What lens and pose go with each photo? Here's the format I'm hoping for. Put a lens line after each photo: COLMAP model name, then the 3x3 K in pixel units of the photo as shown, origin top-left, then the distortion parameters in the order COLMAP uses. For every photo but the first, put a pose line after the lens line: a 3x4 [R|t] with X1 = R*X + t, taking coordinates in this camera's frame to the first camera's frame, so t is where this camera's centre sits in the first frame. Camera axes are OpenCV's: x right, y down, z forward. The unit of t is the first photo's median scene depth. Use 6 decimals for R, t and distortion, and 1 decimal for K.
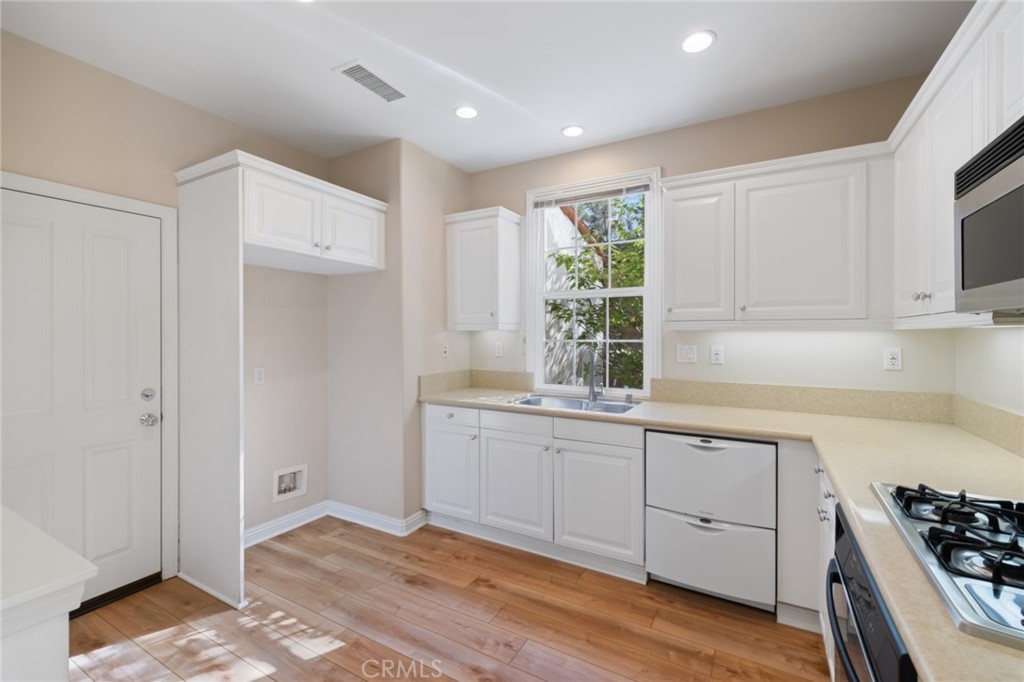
lens RADIAL K [[440.1, 0, 505.0], [0, 440.1, 336.0], [0, 0, 1]] dist [0.002850, 0.000537]
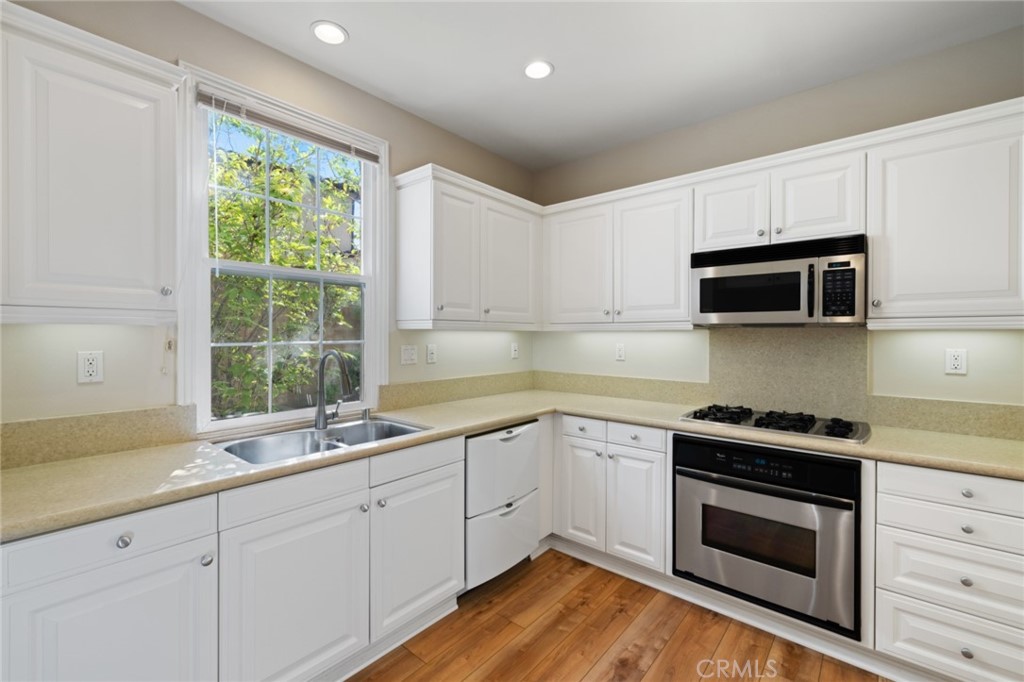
lens RADIAL K [[440.1, 0, 505.0], [0, 440.1, 336.0], [0, 0, 1]] dist [0.002850, 0.000537]
pose [[0.181813, -0.004932, 0.983321, -0.568777], [0.001436, 0.999988, 0.004750, -0.004198], [-0.983332, 0.000548, 0.181818, 0.749661]]
